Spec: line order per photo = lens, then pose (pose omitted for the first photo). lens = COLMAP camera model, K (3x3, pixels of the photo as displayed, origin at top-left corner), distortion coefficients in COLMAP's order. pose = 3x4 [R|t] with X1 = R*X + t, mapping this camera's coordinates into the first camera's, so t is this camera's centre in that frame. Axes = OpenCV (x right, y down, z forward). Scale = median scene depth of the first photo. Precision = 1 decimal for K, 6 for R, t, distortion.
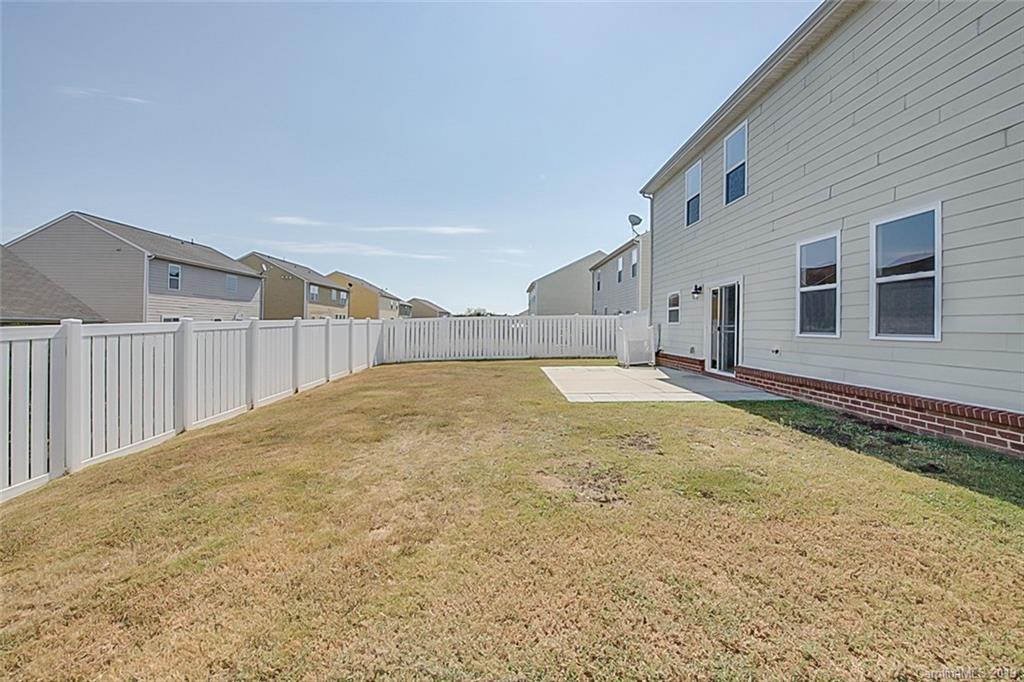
lens RADIAL K [[430.6, 0, 509.1], [0, 430.6, 335.0], [0, 0, 1]] dist [-0.024721, 0.000109]
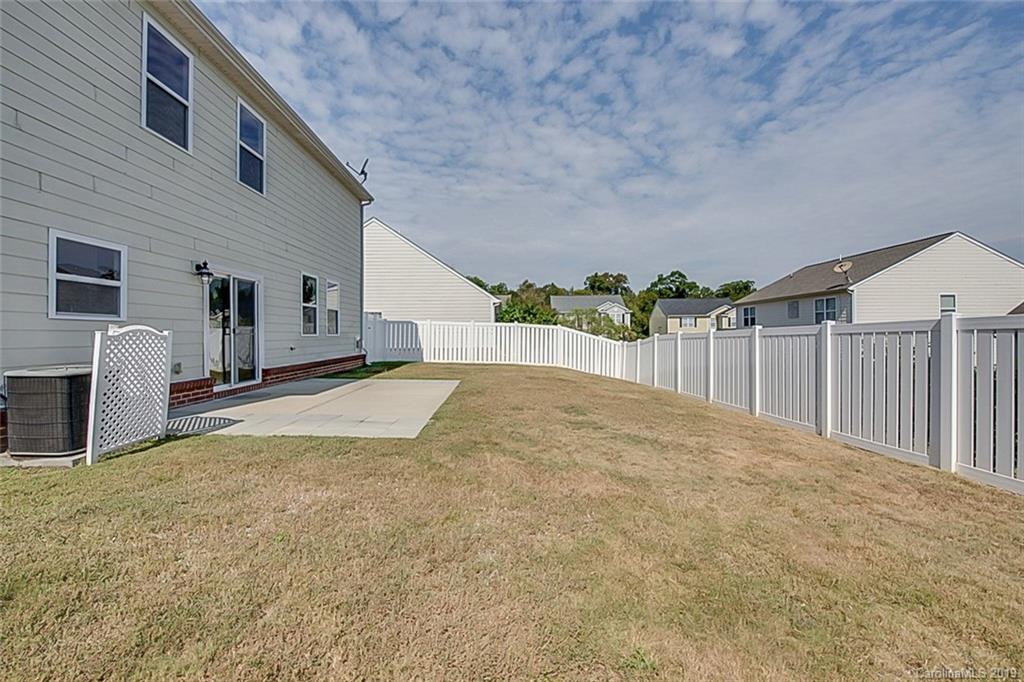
lens RADIAL K [[430.6, 0, 509.1], [0, 430.6, 335.0], [0, 0, 1]] dist [-0.024721, 0.000109]
pose [[-0.999786, -0.019549, -0.006757, -0.005530], [-0.019682, 0.999602, 0.020198, -0.031035], [0.006360, 0.020326, -0.999773, 1.707780]]
